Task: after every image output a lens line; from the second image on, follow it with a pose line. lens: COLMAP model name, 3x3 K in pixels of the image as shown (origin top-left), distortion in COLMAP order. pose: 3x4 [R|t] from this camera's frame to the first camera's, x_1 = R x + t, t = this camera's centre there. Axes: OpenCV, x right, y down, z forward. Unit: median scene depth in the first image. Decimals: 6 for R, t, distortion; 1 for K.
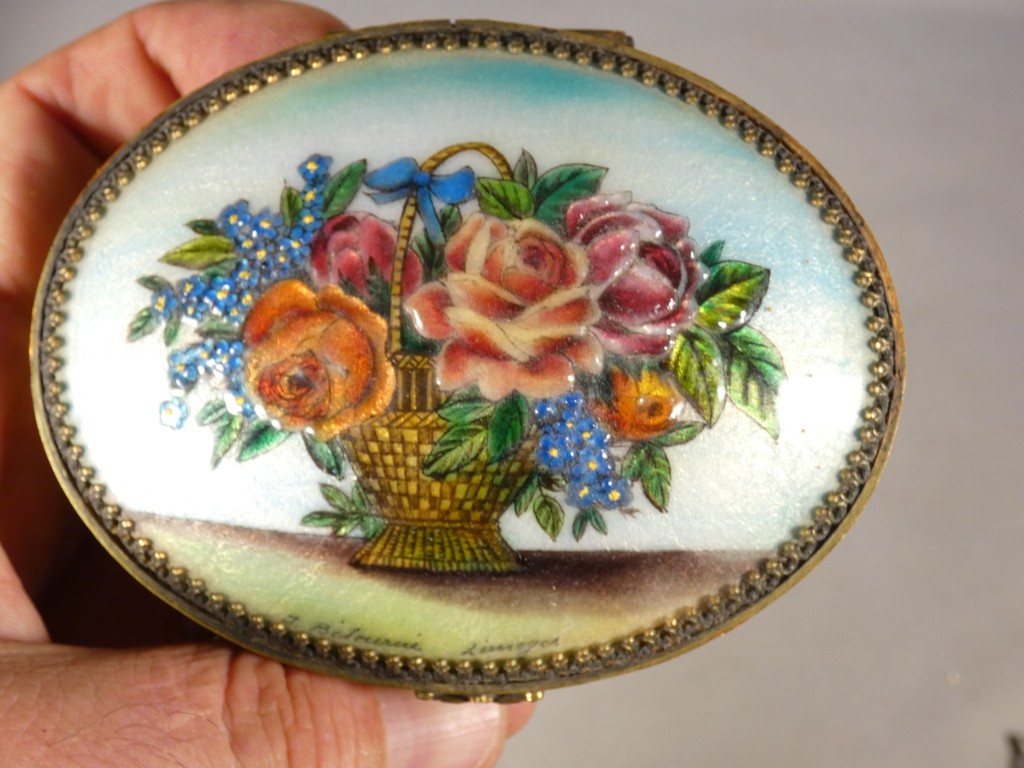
lens RADIAL K [[1248.5, 0, 512.0], [0, 1248.5, 384.0], [0, 0, 1]] dist [0.055990, -0.462979]
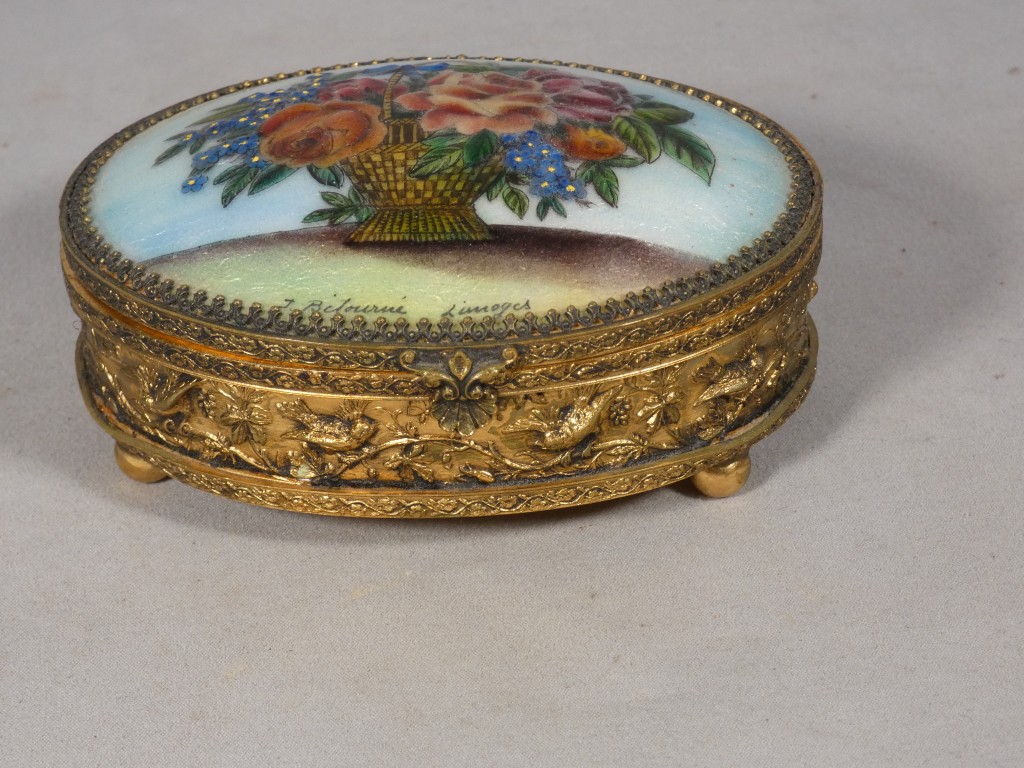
lens RADIAL K [[2911.3, 0, 512.6], [0, 2911.3, 403.0], [0, 0, 1]] dist [1.571069, -45.760602]
pose [[0.999654, -0.019576, 0.017548, -0.025902], [0.025828, 0.606602, -0.794586, 2.413979], [0.004910, 0.794764, 0.606898, -0.525354]]
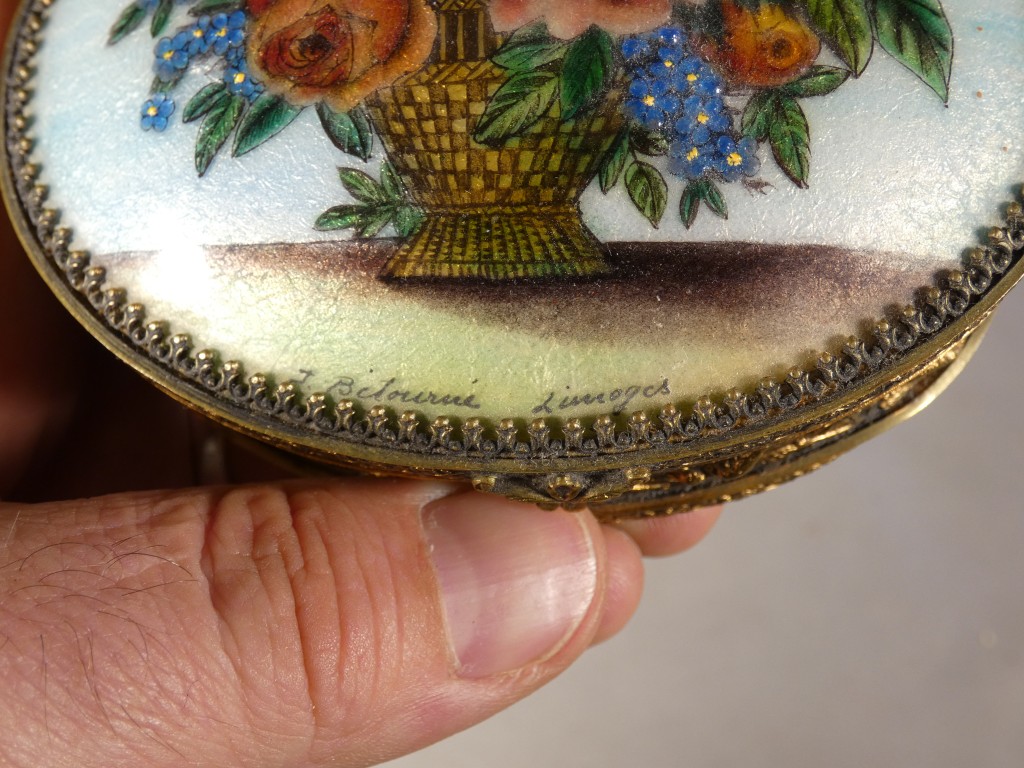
lens RADIAL K [[1248.5, 0, 512.0], [0, 1248.5, 384.0], [0, 0, 1]] dist [0.055990, -0.462979]
pose [[0.997448, -0.038194, -0.060317, -0.009297], [0.022865, 0.971263, -0.236907, 0.388008], [0.067632, 0.234923, 0.969658, 0.306696]]
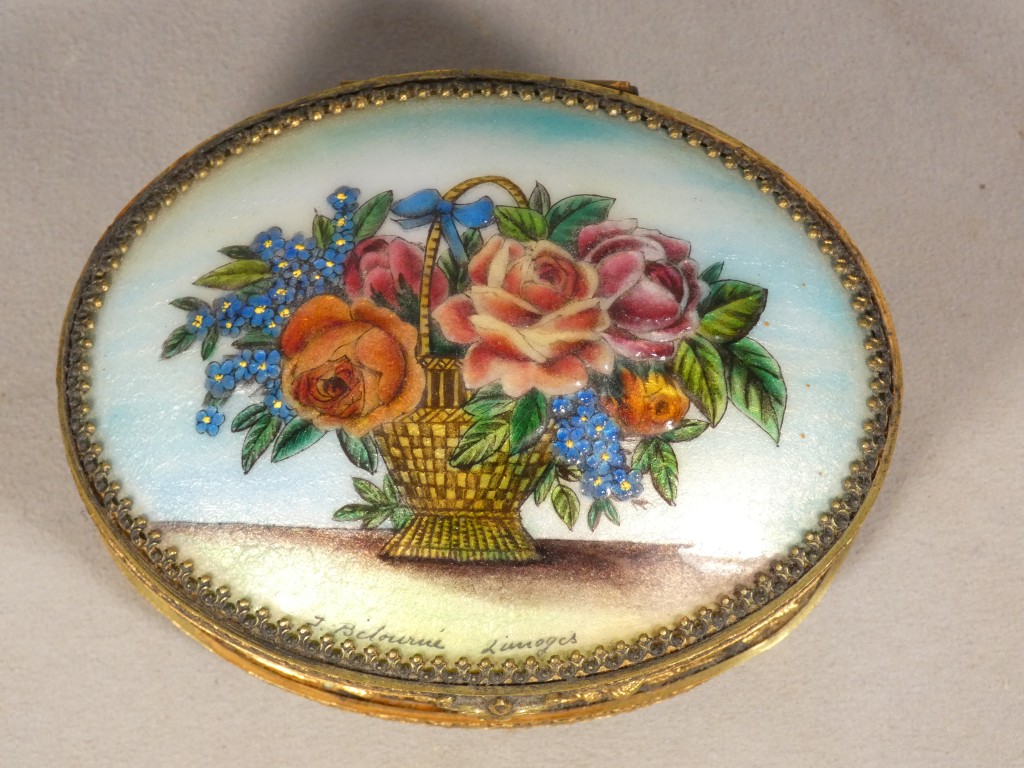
lens RADIAL K [[2911.3, 0, 512.6], [0, 2911.3, 403.0], [0, 0, 1]] dist [1.571069, -45.760602]
pose [[0.999278, -0.001938, 0.037954, -0.112111], [0.009986, 0.976992, -0.213042, 0.556399], [-0.036668, 0.213267, 0.976306, -1.483015]]
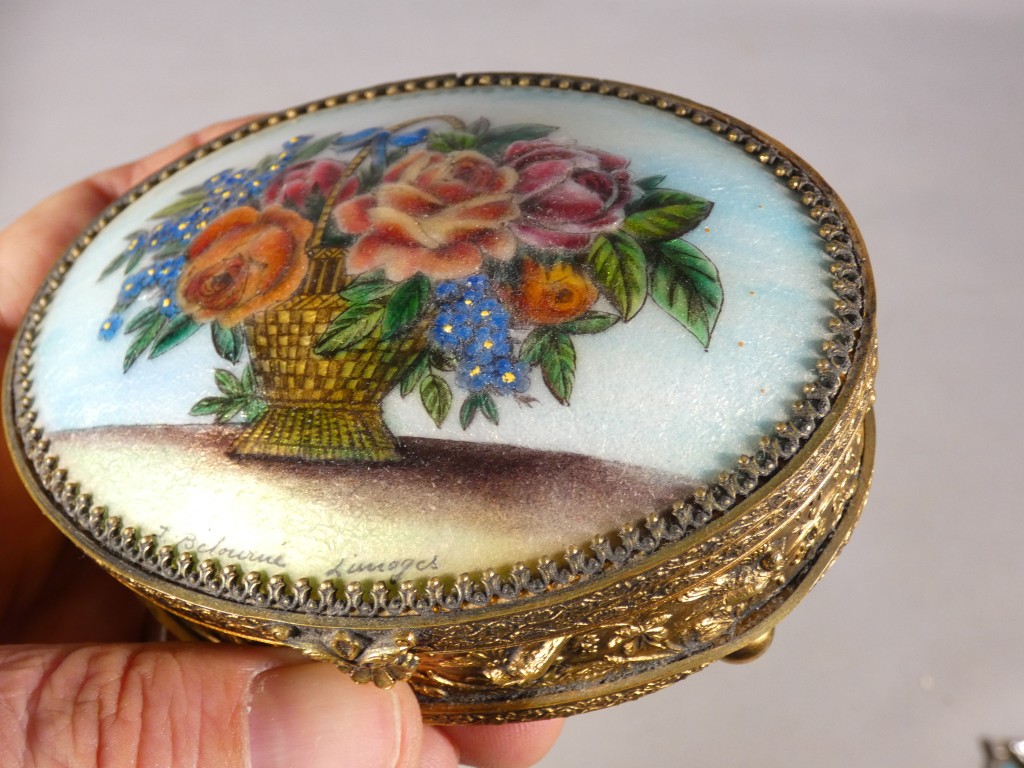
lens RADIAL K [[1248.5, 0, 512.0], [0, 1248.5, 384.0], [0, 0, 1]] dist [0.055990, -0.462979]
pose [[0.966181, 0.010113, -0.257665, 0.312979], [-0.143666, 0.850892, -0.505315, 0.541531], [0.214135, 0.525244, 0.823568, 0.267339]]
